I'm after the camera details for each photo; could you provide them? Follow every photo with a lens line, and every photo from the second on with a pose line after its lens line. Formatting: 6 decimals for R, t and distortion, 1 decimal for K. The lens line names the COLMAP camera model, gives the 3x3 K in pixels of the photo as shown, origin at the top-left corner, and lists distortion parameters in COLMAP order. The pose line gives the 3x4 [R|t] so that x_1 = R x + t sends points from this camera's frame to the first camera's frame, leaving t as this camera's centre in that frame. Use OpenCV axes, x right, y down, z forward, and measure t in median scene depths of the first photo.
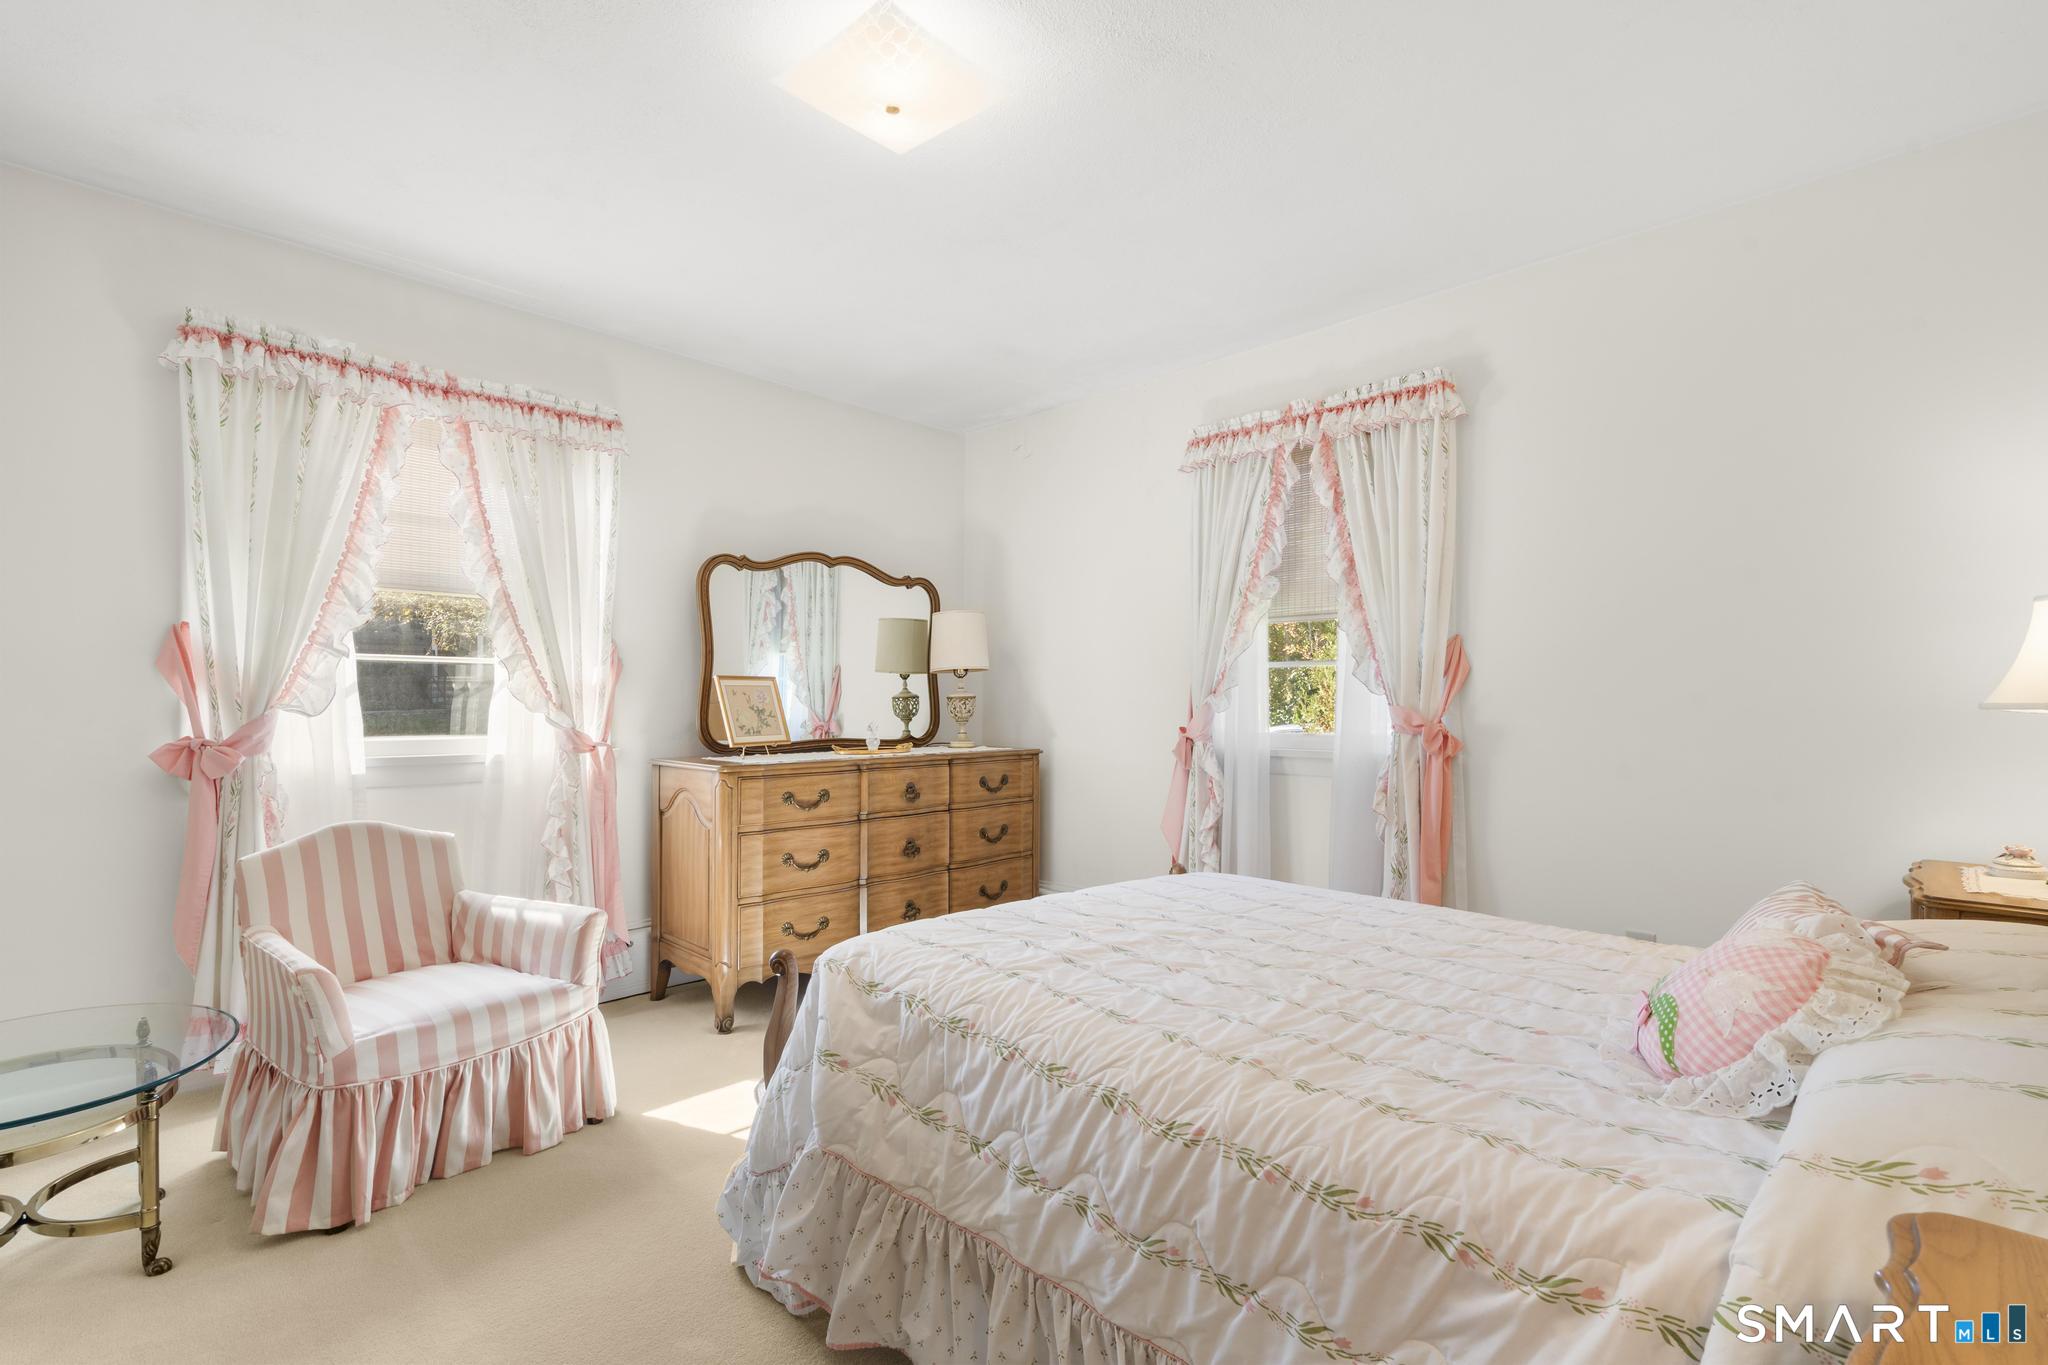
lens RADIAL K [[919.8, 0, 1016.8], [0, 919.8, 696.0], [0, 0, 1]] dist [-0.007907, 0.005878]
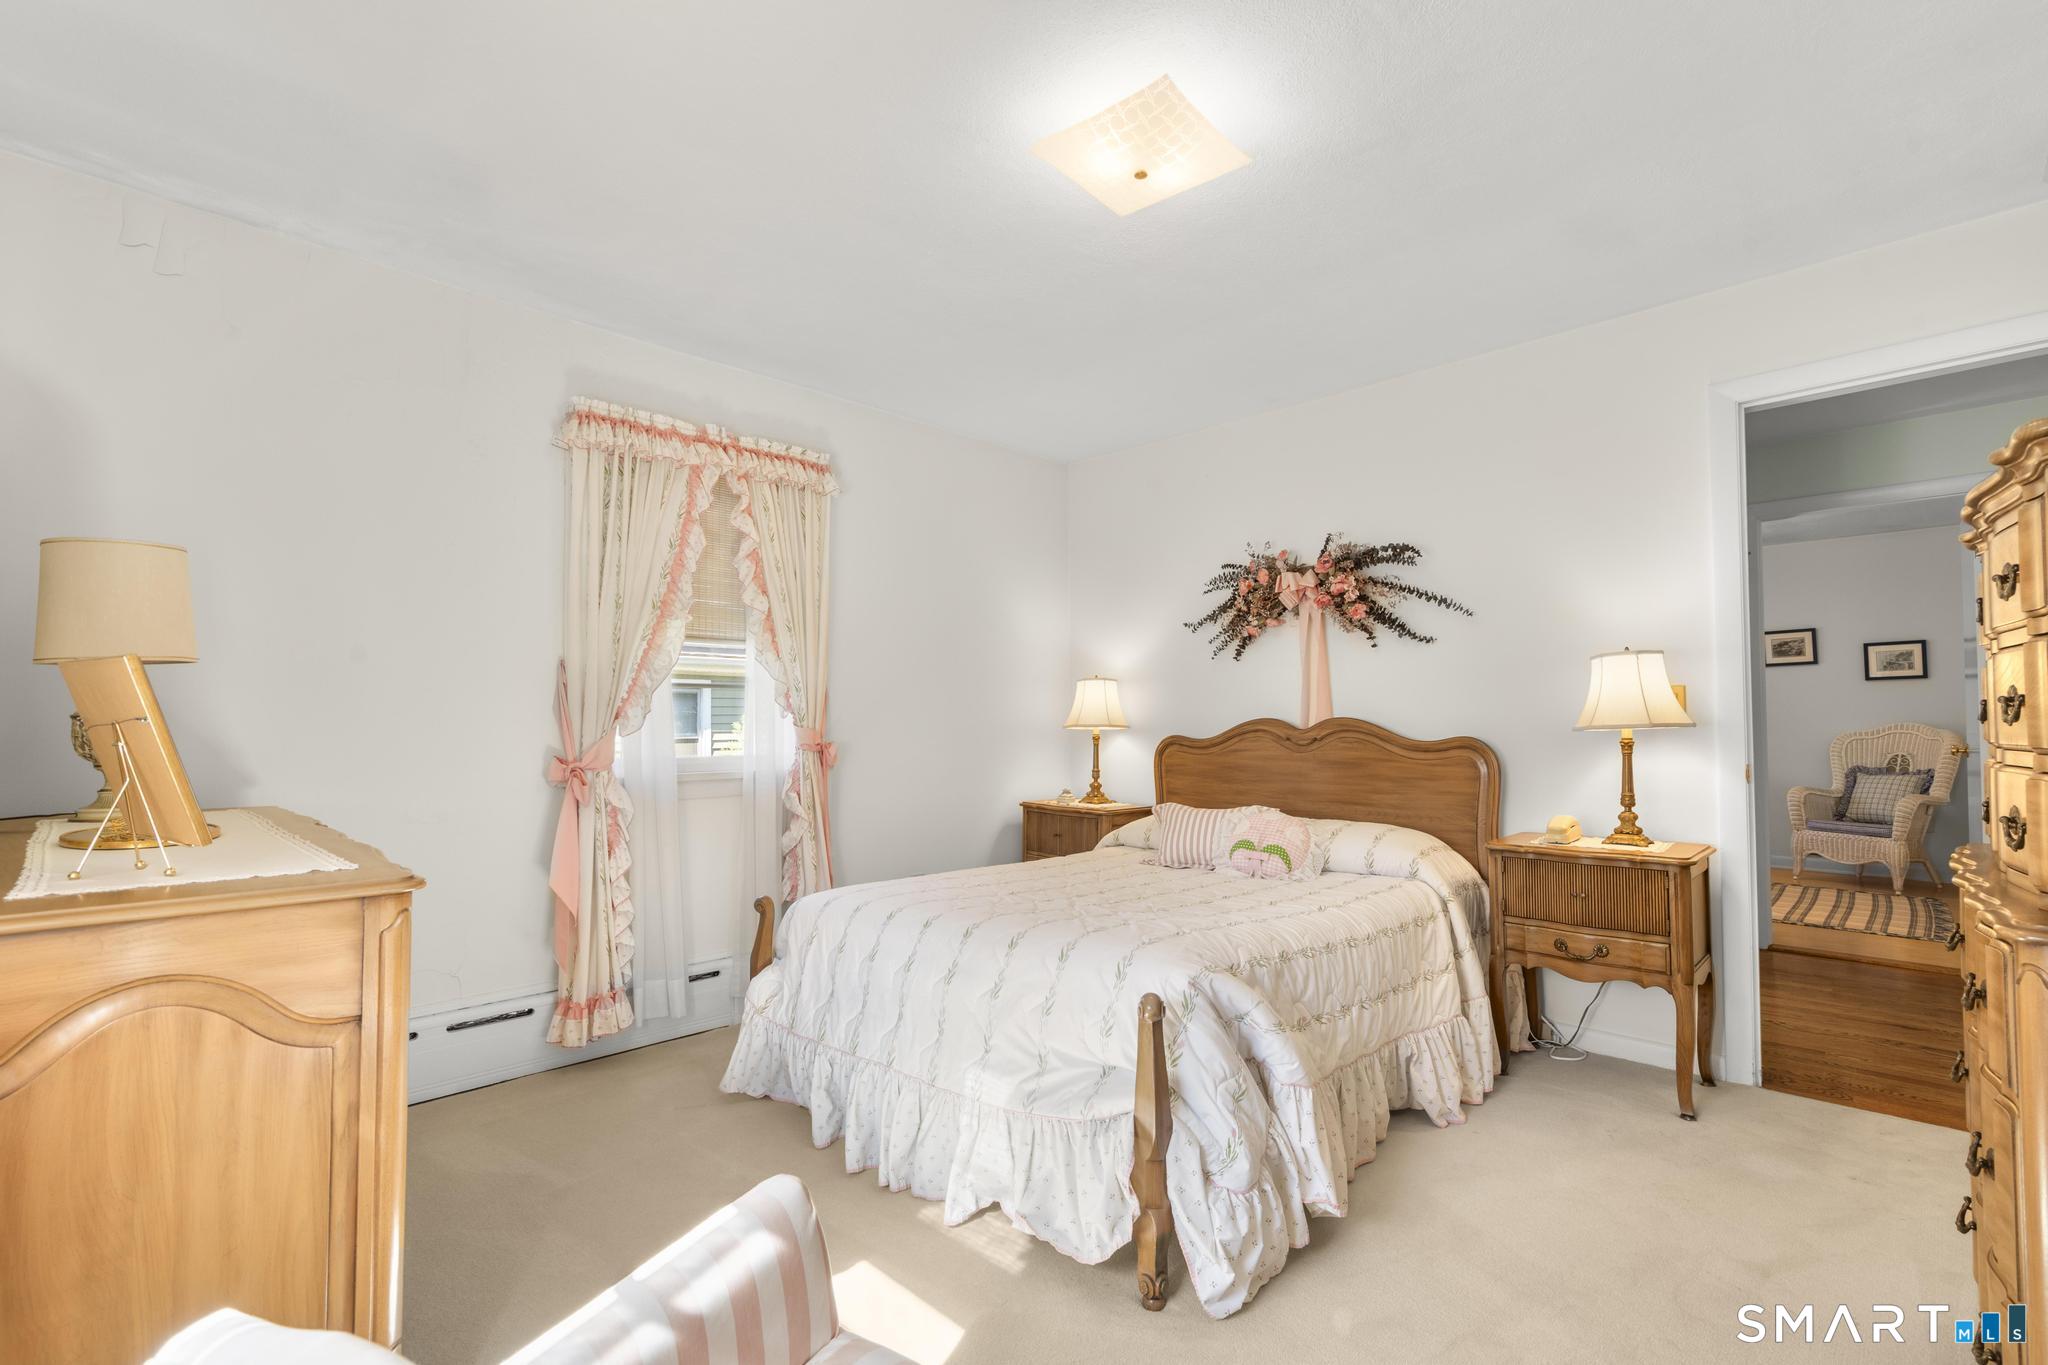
lens RADIAL K [[919.8, 0, 1016.8], [0, 919.8, 696.0], [0, 0, 1]] dist [-0.007907, 0.005878]
pose [[0.014889, 0.028257, 0.999490, -0.666739], [-0.002338, 0.999599, -0.028225, 0.003116], [-0.999886, -0.001916, 0.014949, 0.628973]]
